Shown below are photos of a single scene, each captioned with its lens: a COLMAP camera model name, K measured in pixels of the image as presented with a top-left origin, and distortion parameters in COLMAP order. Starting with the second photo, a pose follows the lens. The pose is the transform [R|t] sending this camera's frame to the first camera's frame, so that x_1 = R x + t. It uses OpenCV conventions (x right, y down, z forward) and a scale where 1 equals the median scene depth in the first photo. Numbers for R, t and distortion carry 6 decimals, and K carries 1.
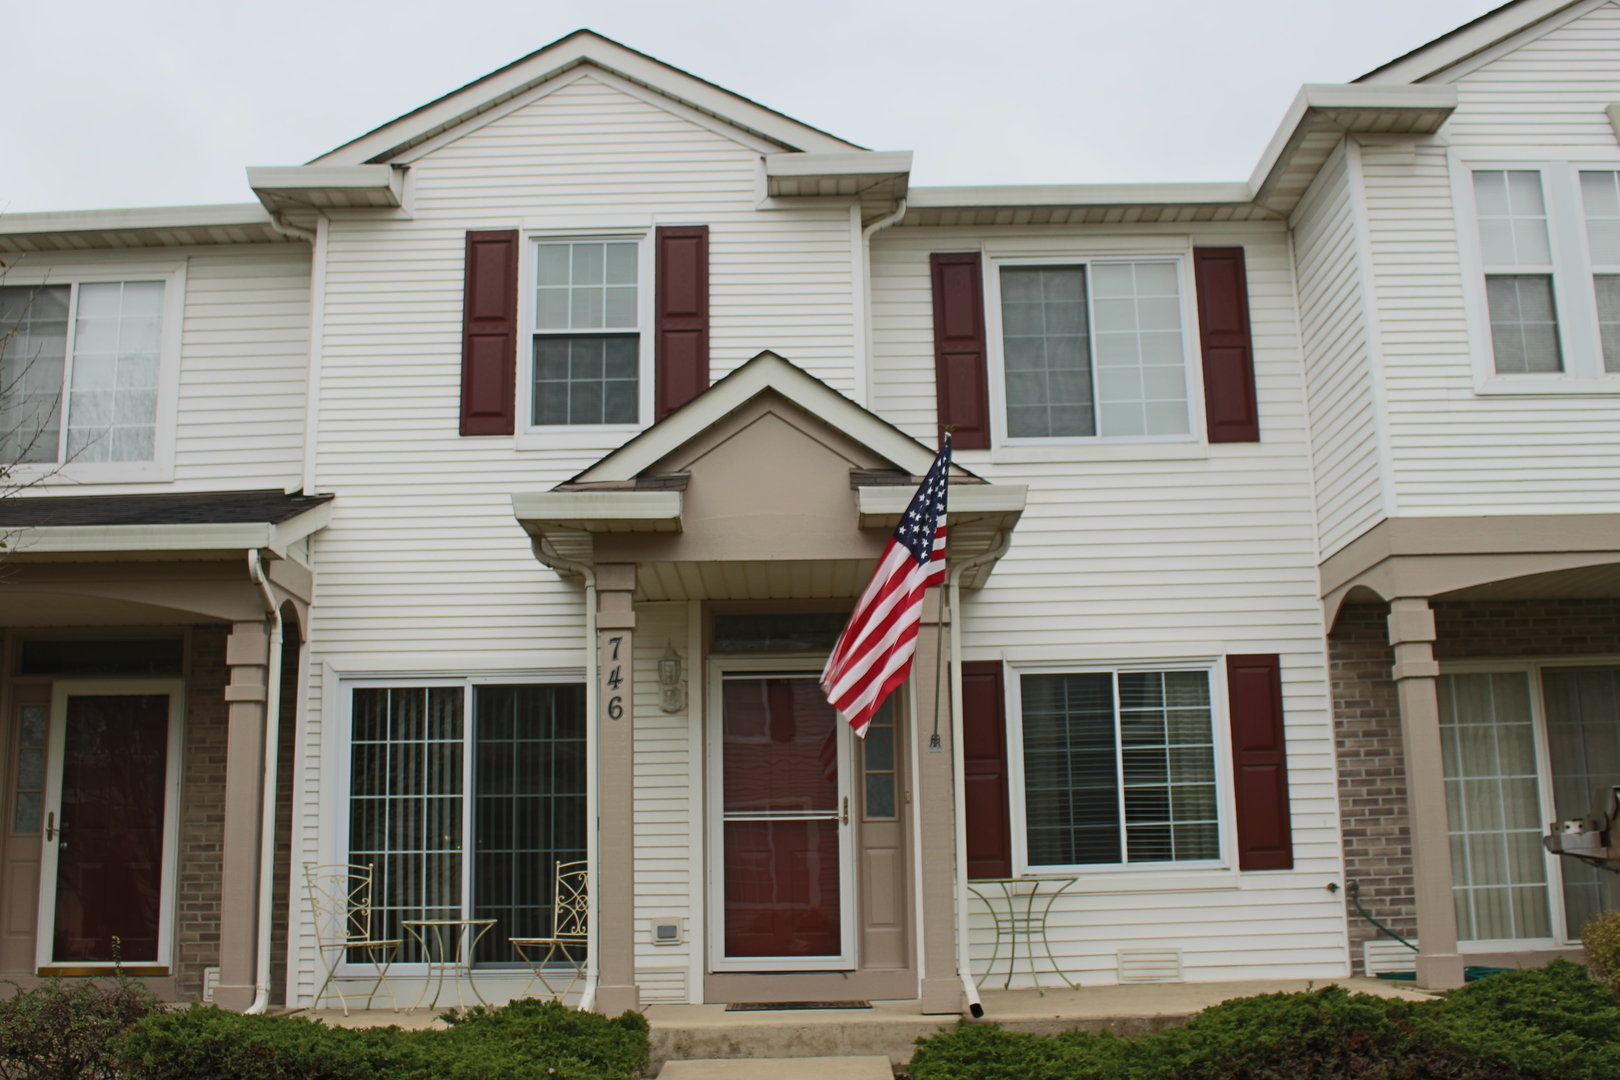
lens RADIAL K [[1736.7, 0, 810.0], [0, 1736.7, 540.0], [0, 0, 1]] dist [-0.121294, 0.040287]
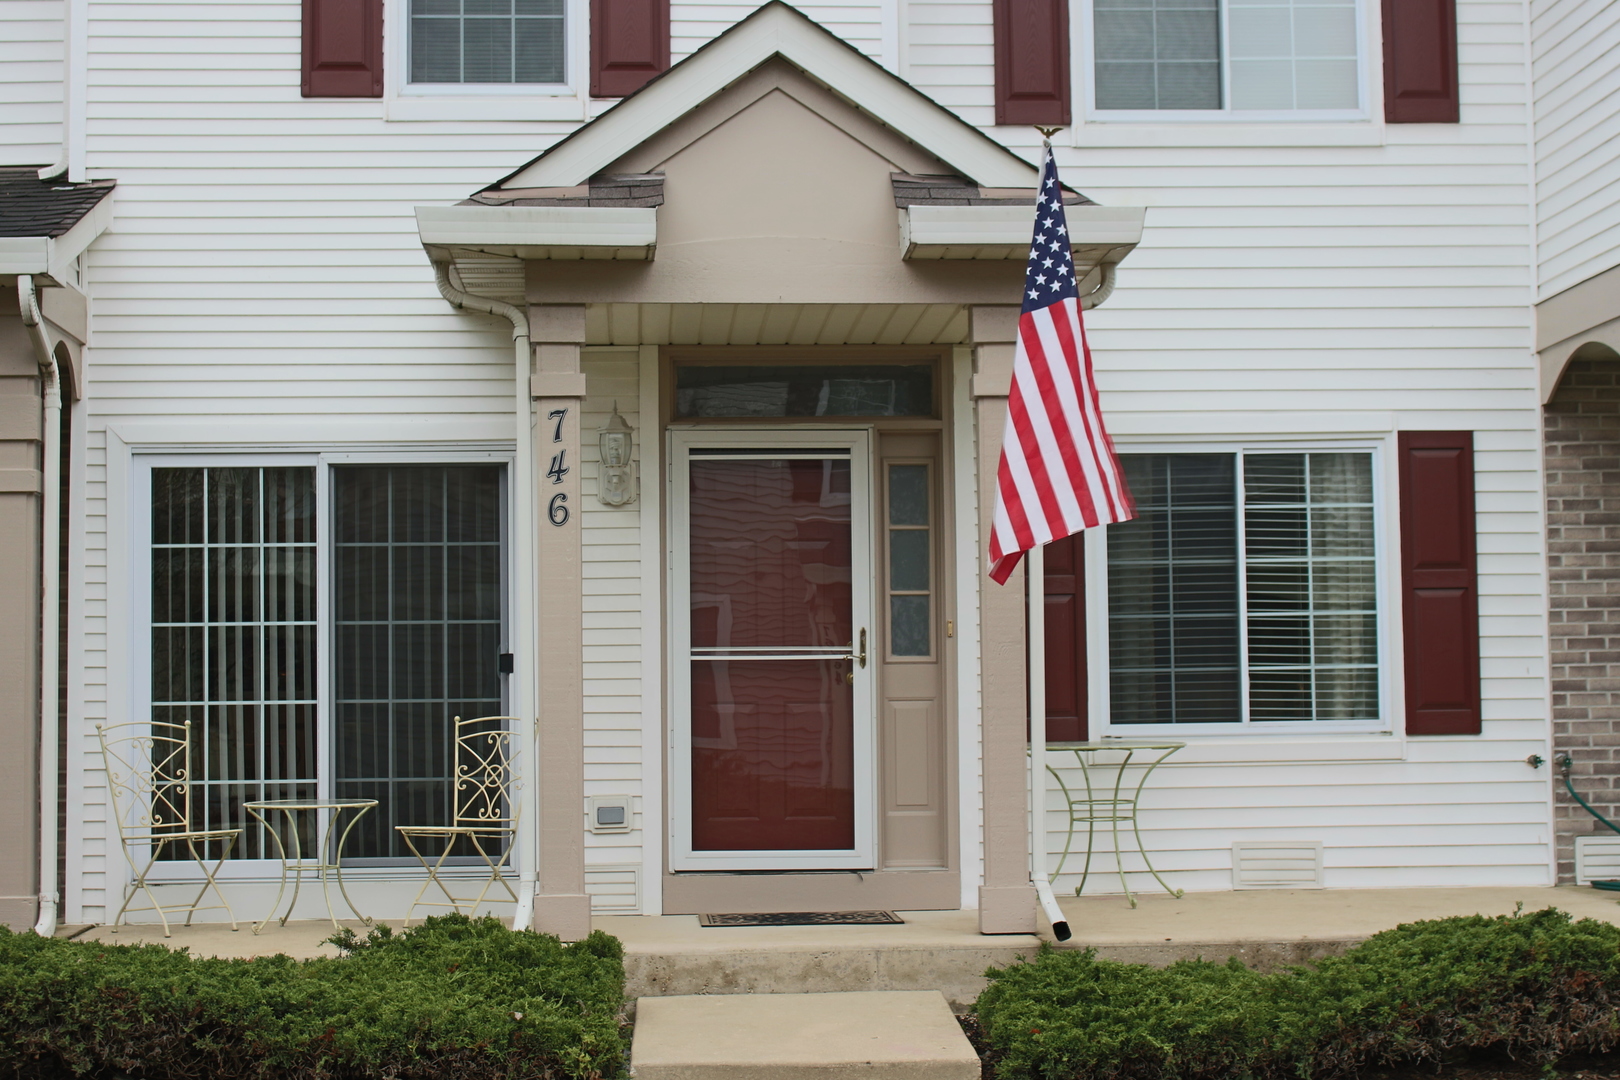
lens RADIAL K [[2821.1, 0, 810.0], [0, 2821.1, 540.0], [0, 0, 1]] dist [-0.034033, -0.185255]
pose [[0.998293, 0.011092, 0.057341, -0.069678], [-0.019163, 0.989655, 0.142183, -0.052857], [-0.055171, -0.143039, 0.988178, -0.139747]]
